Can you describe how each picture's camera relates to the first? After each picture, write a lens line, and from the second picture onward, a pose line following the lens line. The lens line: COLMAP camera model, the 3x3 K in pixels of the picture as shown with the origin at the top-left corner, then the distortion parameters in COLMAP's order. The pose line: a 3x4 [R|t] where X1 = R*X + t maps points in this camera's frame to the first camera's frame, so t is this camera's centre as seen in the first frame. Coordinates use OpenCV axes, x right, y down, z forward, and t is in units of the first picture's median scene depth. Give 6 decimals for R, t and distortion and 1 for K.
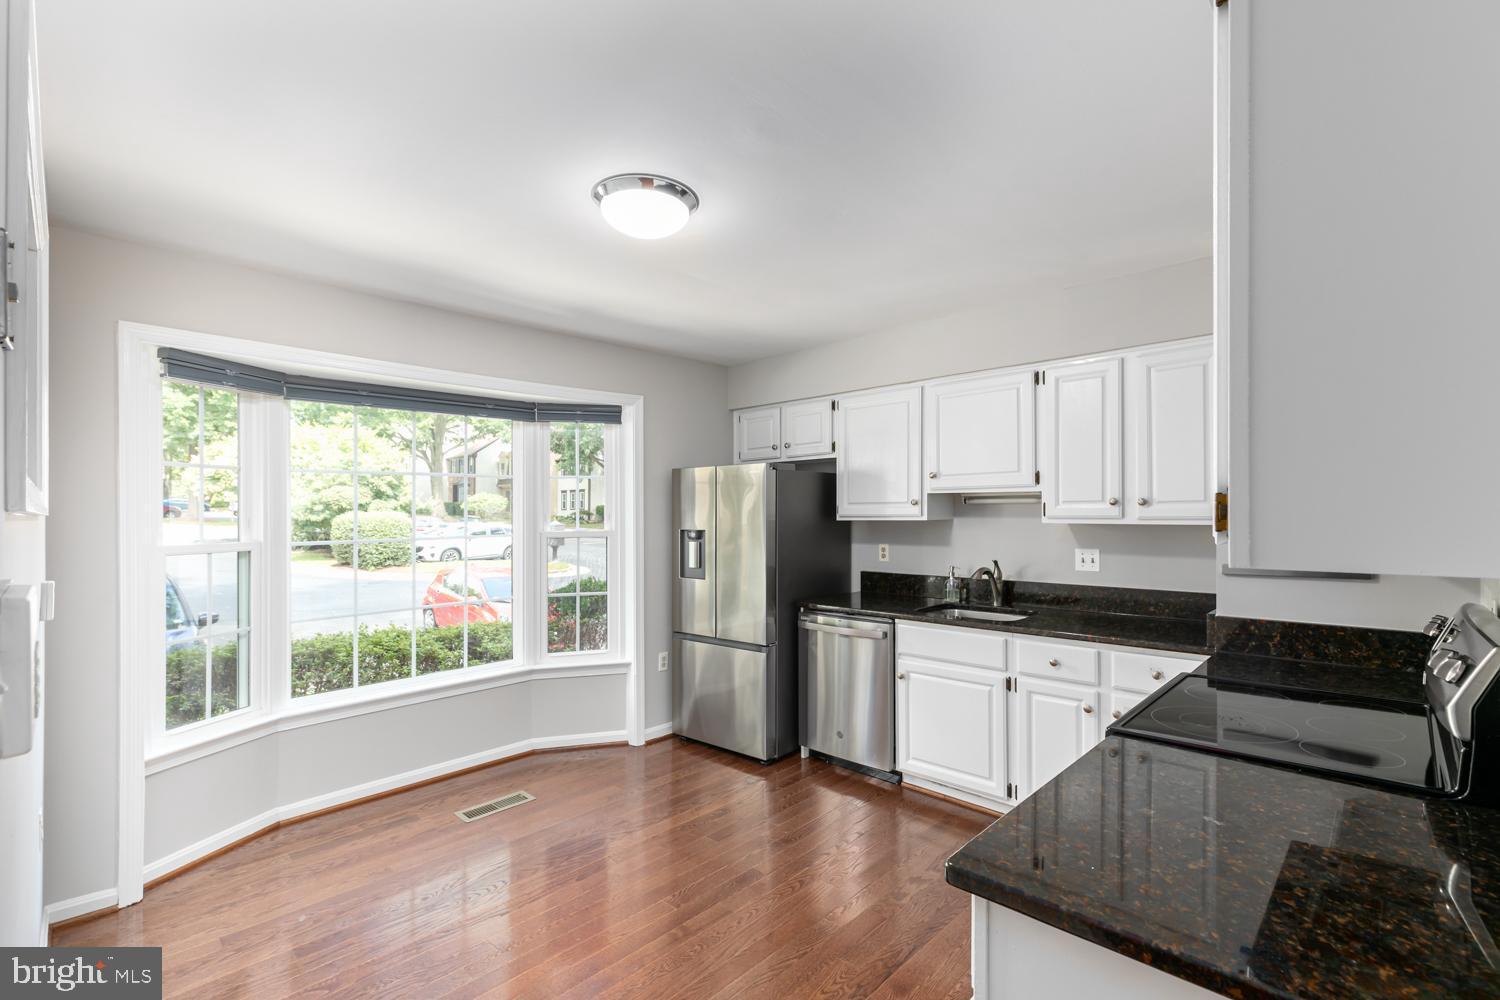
lens RADIAL K [[667.2, 0, 750.0], [0, 667.2, 500.0], [0, 0, 1]] dist [0.000382, -0.000045]
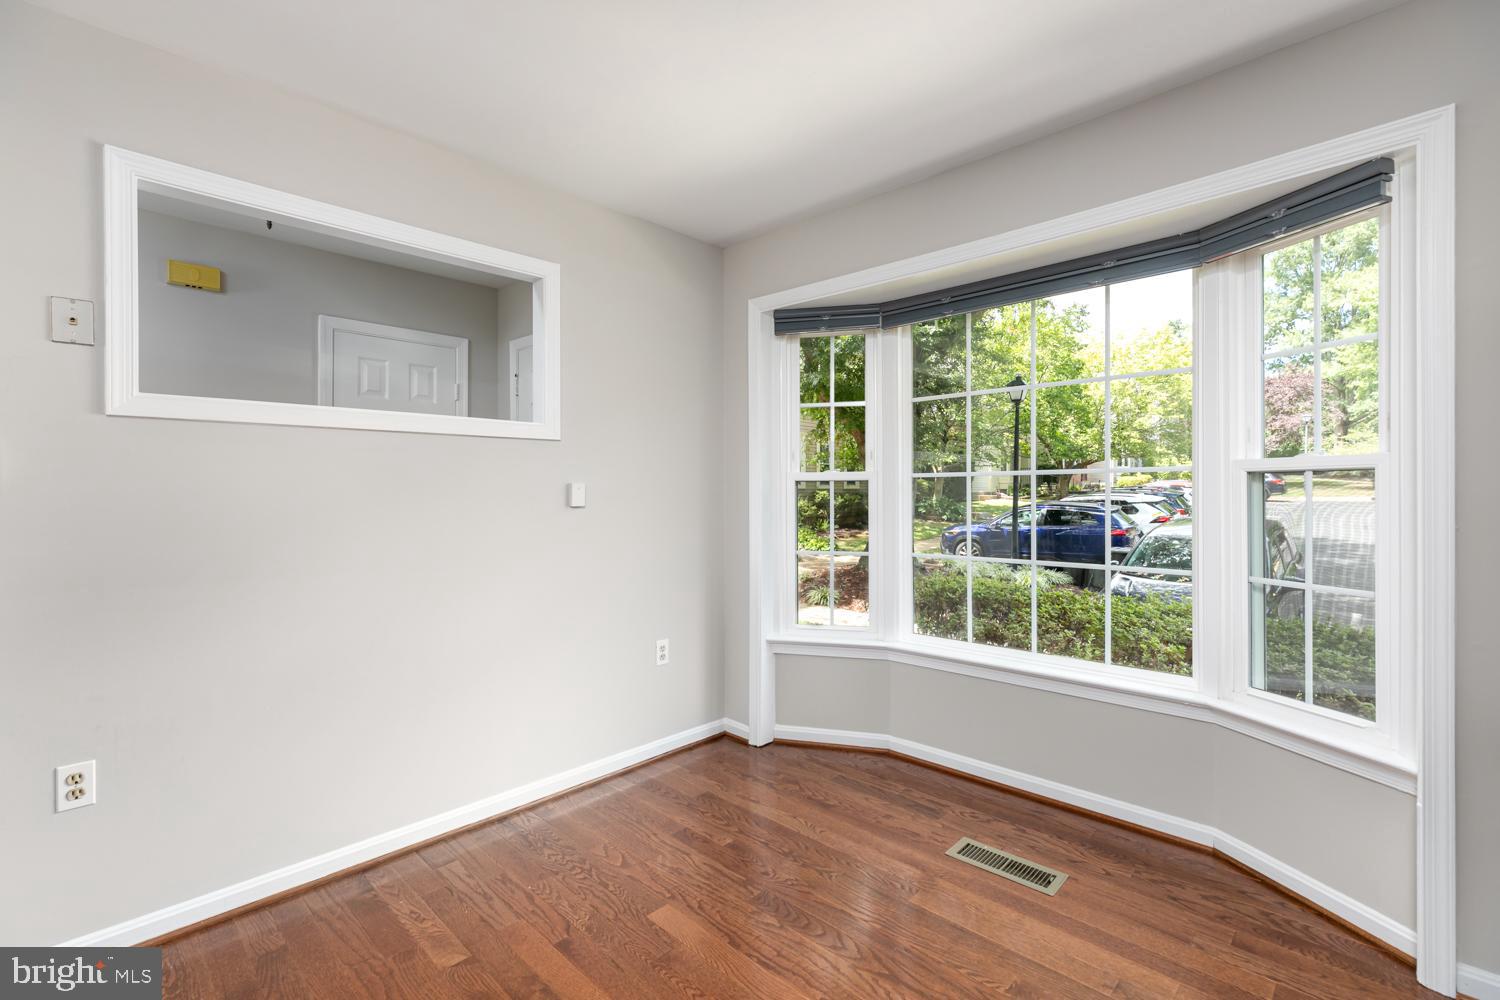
lens RADIAL K [[693.0, 0, 798.4], [0, 693.0, 491.0], [0, 0, 1]] dist [0.001618, -0.000057]
pose [[0.013787, 0.009940, -0.999856, 0.261998], [0.024261, 0.999653, 0.010272, 0.060573], [0.999611, -0.024400, 0.013541, 0.671903]]
